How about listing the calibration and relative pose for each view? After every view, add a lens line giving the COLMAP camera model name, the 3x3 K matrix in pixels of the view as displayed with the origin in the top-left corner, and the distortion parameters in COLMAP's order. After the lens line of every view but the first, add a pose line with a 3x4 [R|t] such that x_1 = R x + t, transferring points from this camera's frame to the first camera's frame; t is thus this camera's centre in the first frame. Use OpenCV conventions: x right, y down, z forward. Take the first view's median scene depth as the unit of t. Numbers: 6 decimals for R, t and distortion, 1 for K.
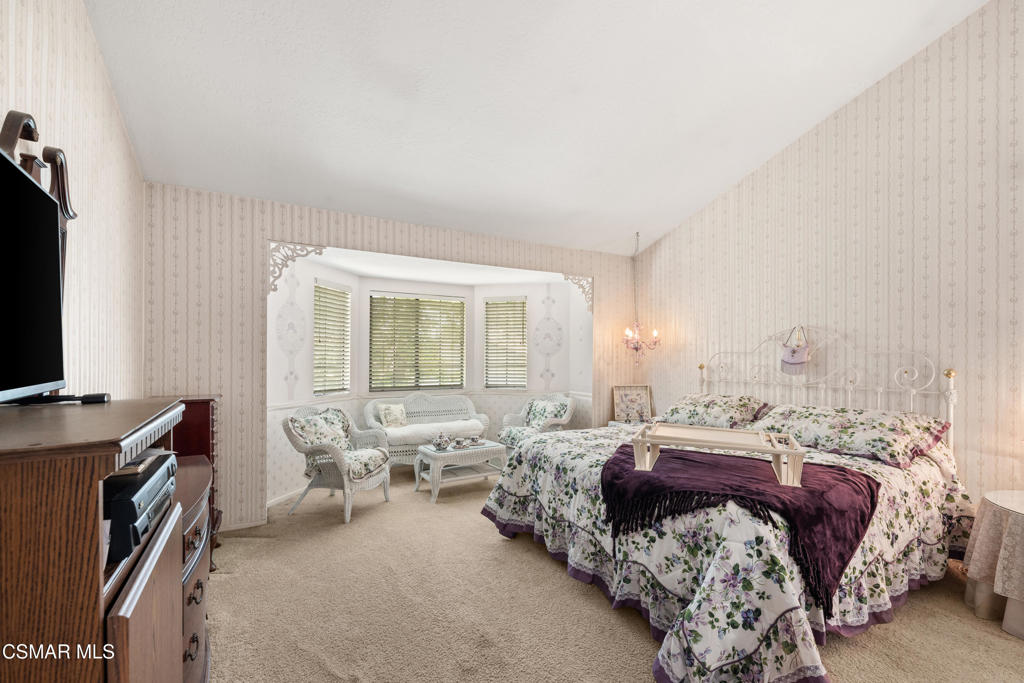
lens RADIAL K [[434.1, 0, 512.0], [0, 434.1, 341.5], [0, 0, 1]] dist [-0.008555, -0.000023]
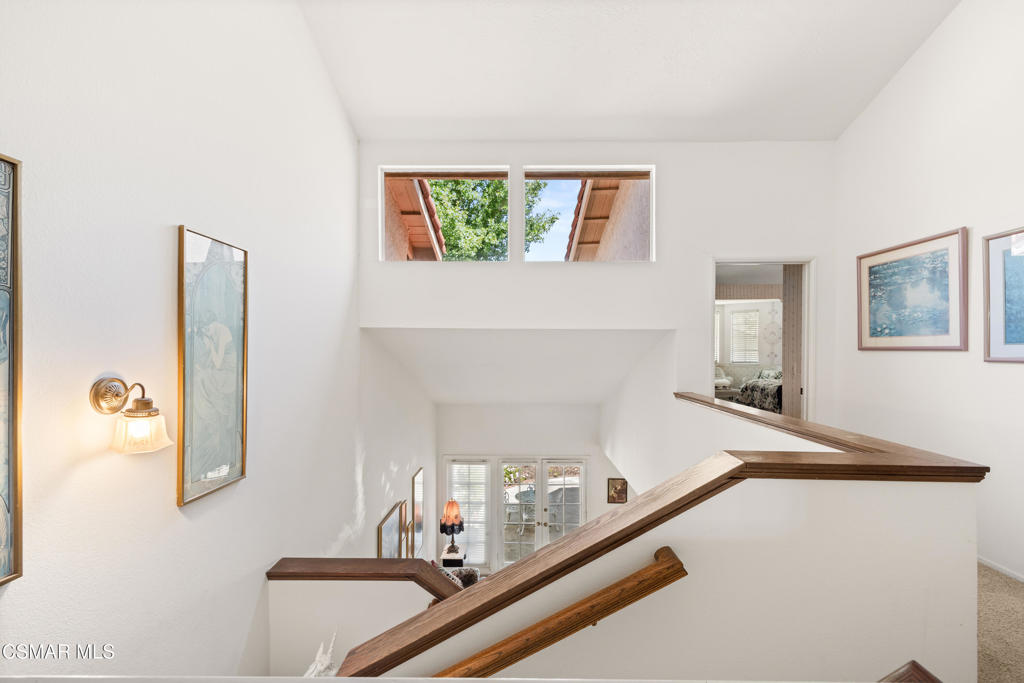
lens RADIAL K [[434.1, 0, 512.0], [0, 434.1, 341.5], [0, 0, 1]] dist [-0.008555, -0.000023]
pose [[0.858249, -0.002249, -0.513228, 0.132531], [0.016303, 0.999605, 0.022882, -0.058164], [0.512974, -0.028005, 0.857947, -1.664960]]
